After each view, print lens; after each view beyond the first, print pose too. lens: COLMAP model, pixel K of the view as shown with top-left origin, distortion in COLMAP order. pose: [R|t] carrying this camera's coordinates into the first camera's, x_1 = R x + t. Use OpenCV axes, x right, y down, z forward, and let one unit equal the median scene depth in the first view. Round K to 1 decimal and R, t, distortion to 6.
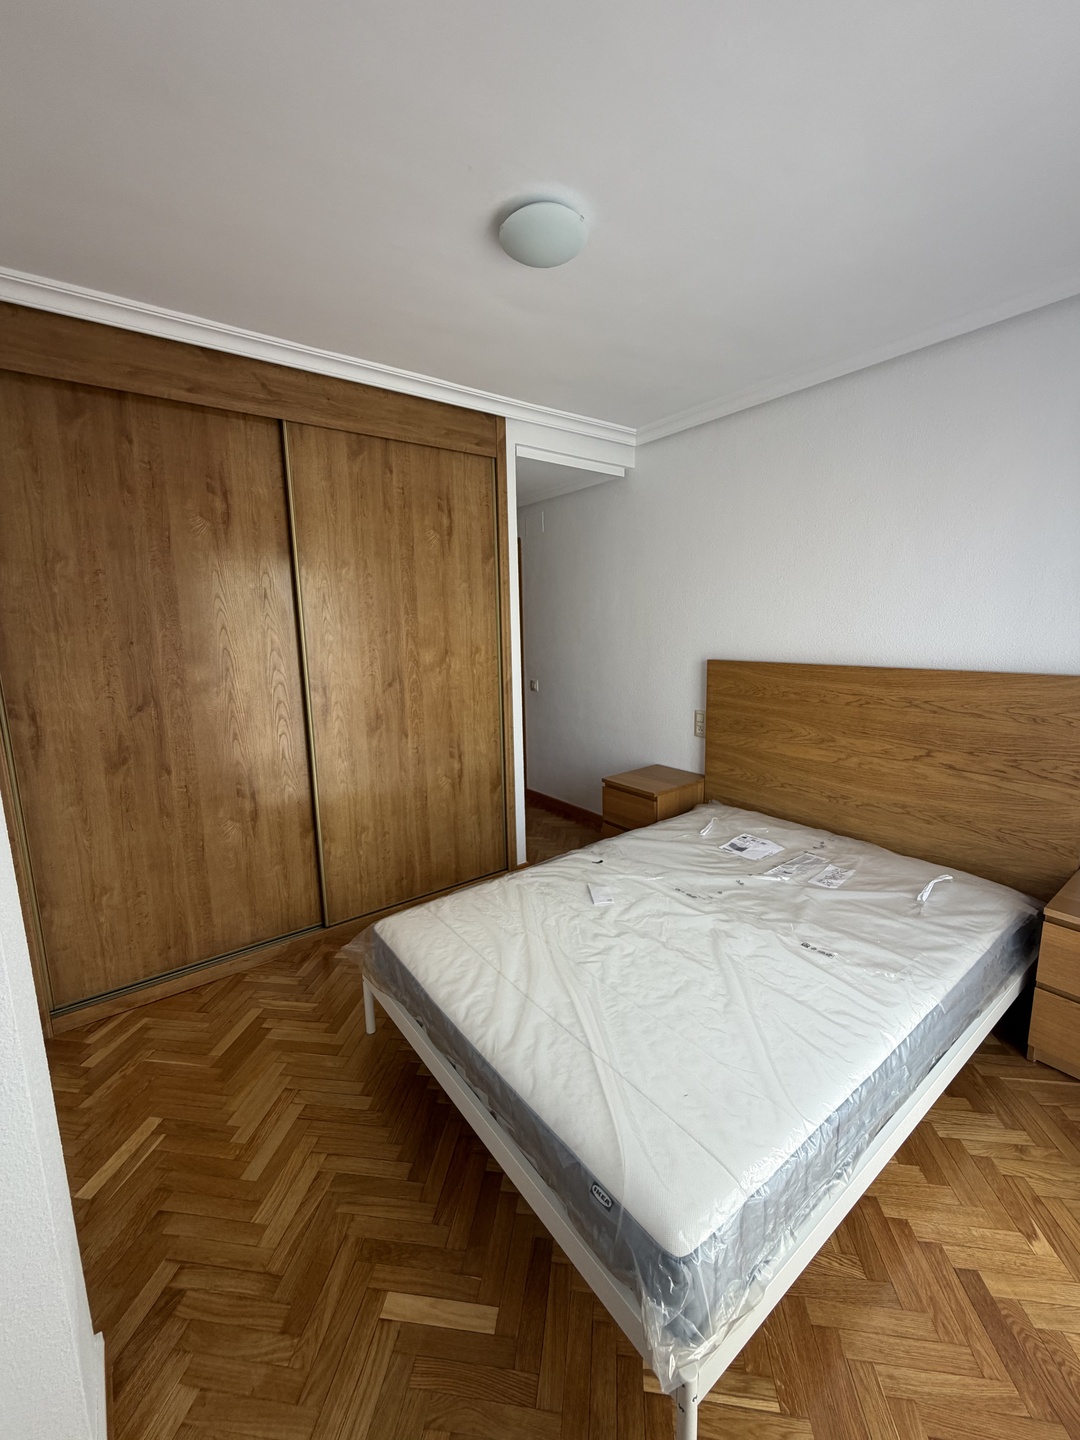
lens RADIAL K [[574.8, 0, 539.6], [0, 574.8, 714.8], [0, 0, 1]] dist [-0.000181, 0.000247]
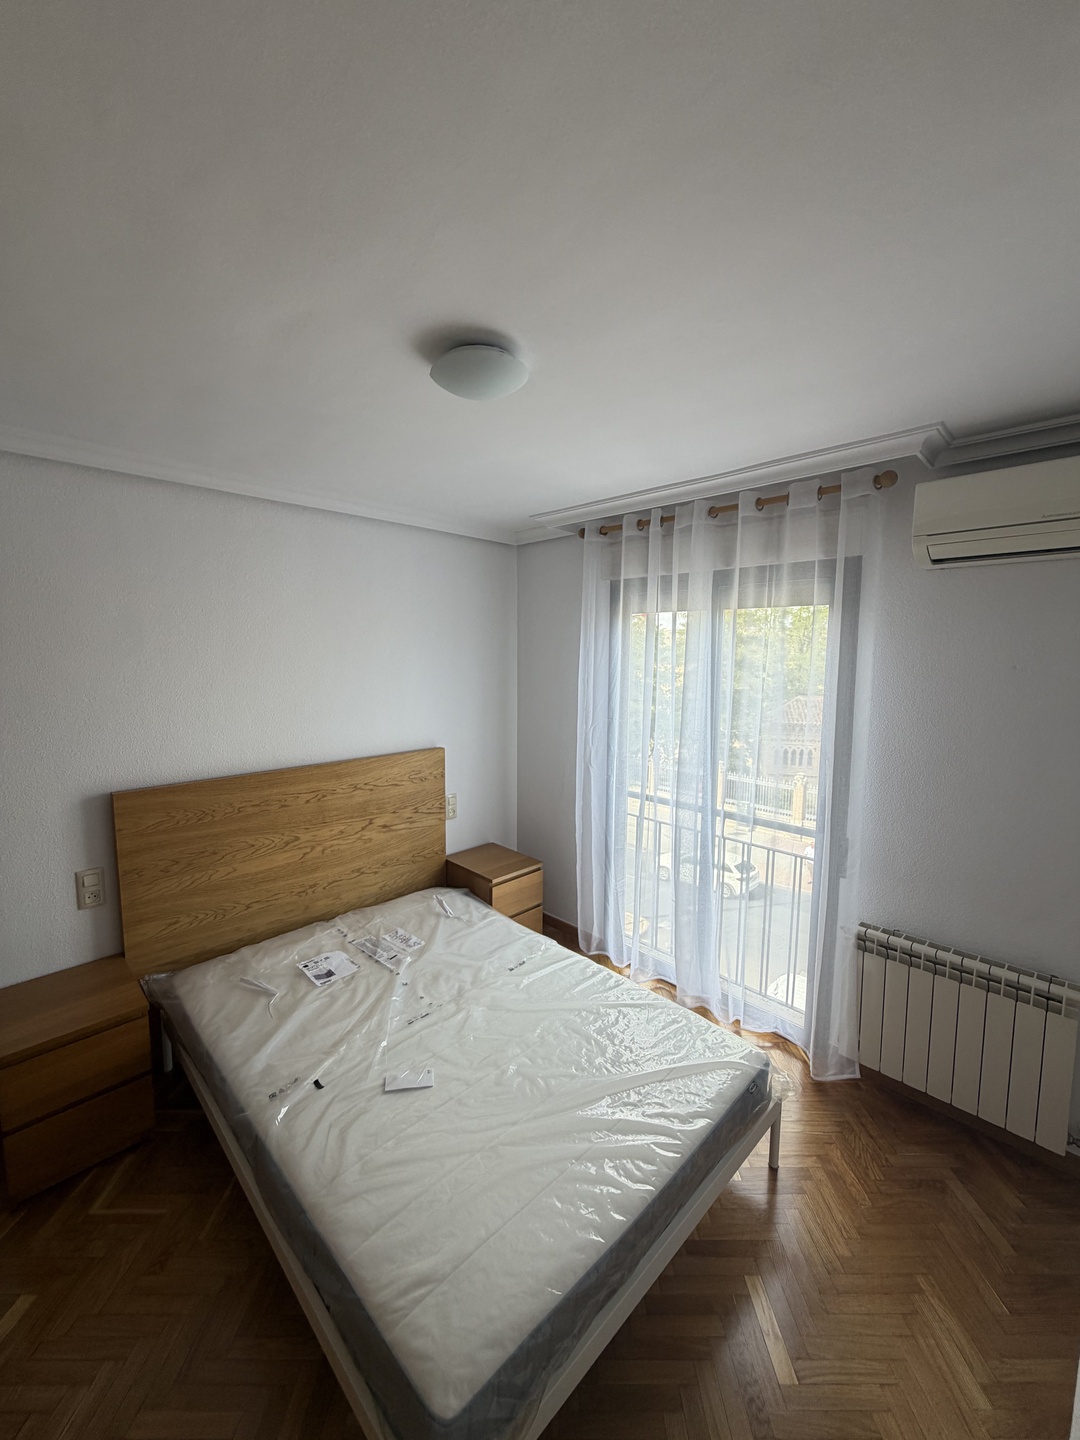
lens RADIAL K [[574.8, 0, 539.6], [0, 574.8, 714.8], [0, 0, 1]] dist [-0.000181, 0.000247]
pose [[-0.130529, -0.090003, 0.987351, -0.606600], [0.156118, 0.981581, 0.110116, -0.242366], [-0.979076, 0.168517, -0.114073, 0.698499]]
